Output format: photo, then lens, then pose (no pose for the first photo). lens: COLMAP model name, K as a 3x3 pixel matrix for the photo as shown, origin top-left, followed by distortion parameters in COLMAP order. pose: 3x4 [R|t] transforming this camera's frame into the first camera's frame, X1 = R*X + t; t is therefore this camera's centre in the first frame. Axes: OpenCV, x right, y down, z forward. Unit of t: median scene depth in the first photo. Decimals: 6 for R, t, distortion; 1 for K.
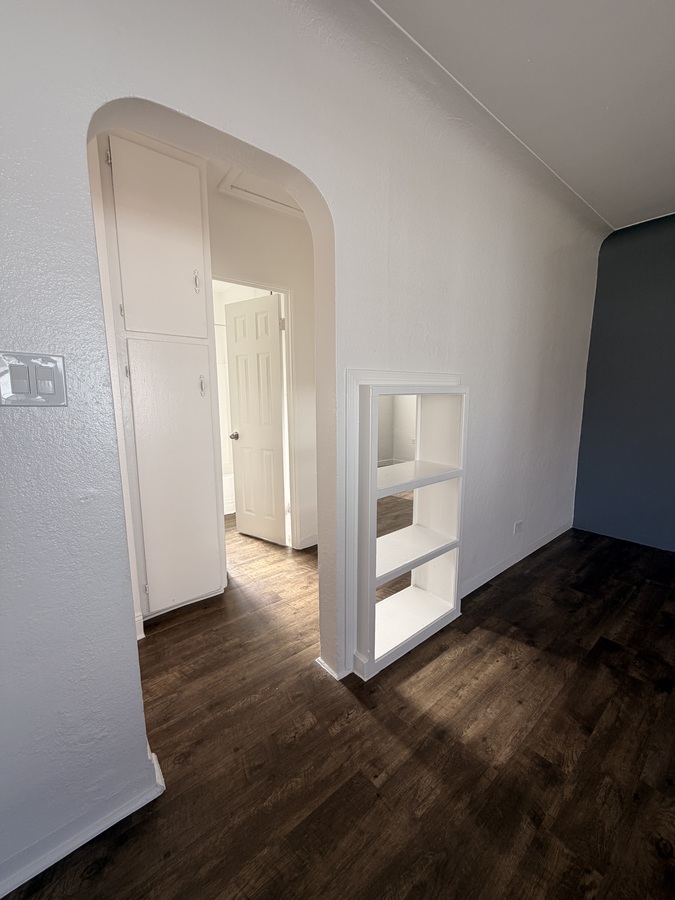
lens RADIAL K [[357.6, 0, 337.3], [0, 357.6, 448.8], [0, 0, 1]] dist [-0.000127, 0.000604]
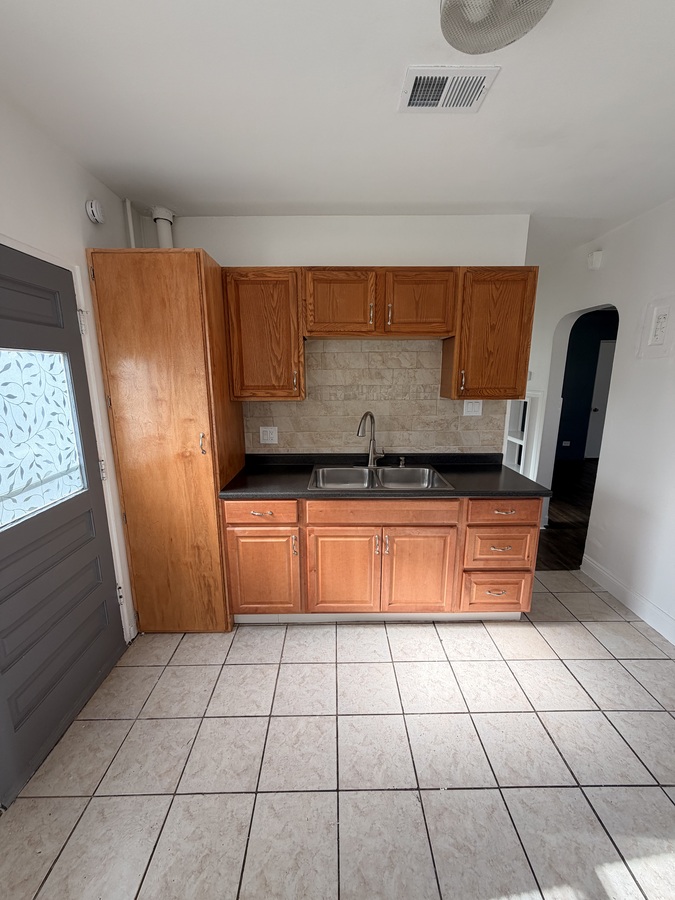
lens RADIAL K [[357.6, 0, 337.3], [0, 357.6, 448.8], [0, 0, 1]] dist [-0.000127, 0.000604]
pose [[0.620121, -0.159383, 0.768146, -2.475422], [0.116721, 0.986991, 0.110563, -0.250022], [-0.775775, 0.021097, 0.630657, 0.589311]]
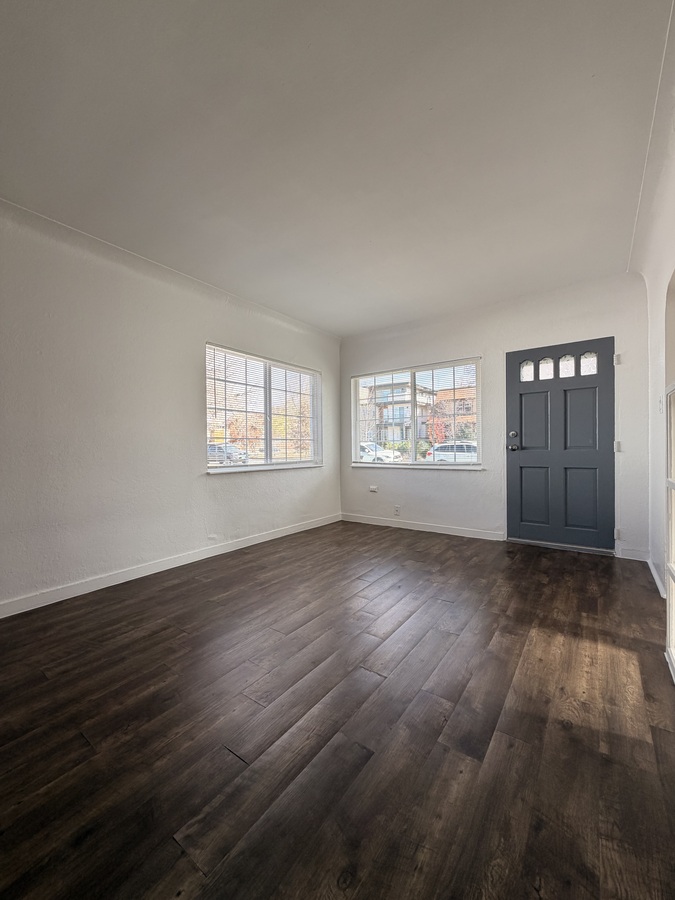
lens RADIAL K [[357.6, 0, 337.3], [0, 357.6, 448.8], [0, 0, 1]] dist [-0.000127, 0.000604]
pose [[-0.966280, 0.017383, -0.256907, 1.334012], [-0.023202, 0.987782, 0.154105, -0.120041], [0.256447, 0.154869, -0.954070, 1.704600]]
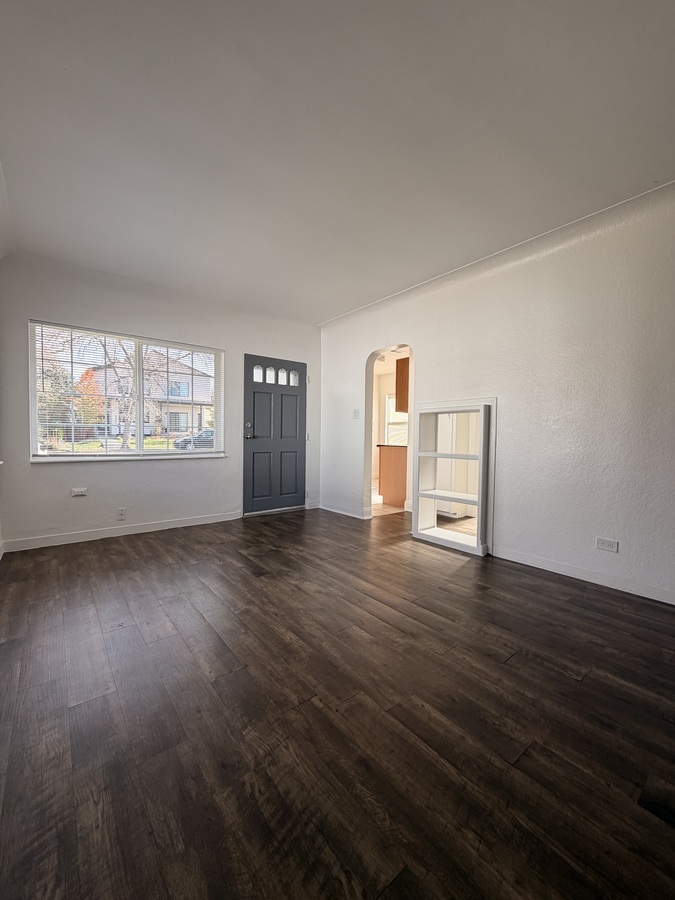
lens RADIAL K [[357.6, 0, 337.3], [0, 357.6, 448.8], [0, 0, 1]] dist [-0.000127, 0.000604]
pose [[-0.006799, 0.039595, -0.999193, 2.375482], [-0.163587, 0.985711, 0.040174, 0.079873], [0.986505, 0.163728, -0.000224, 0.437445]]
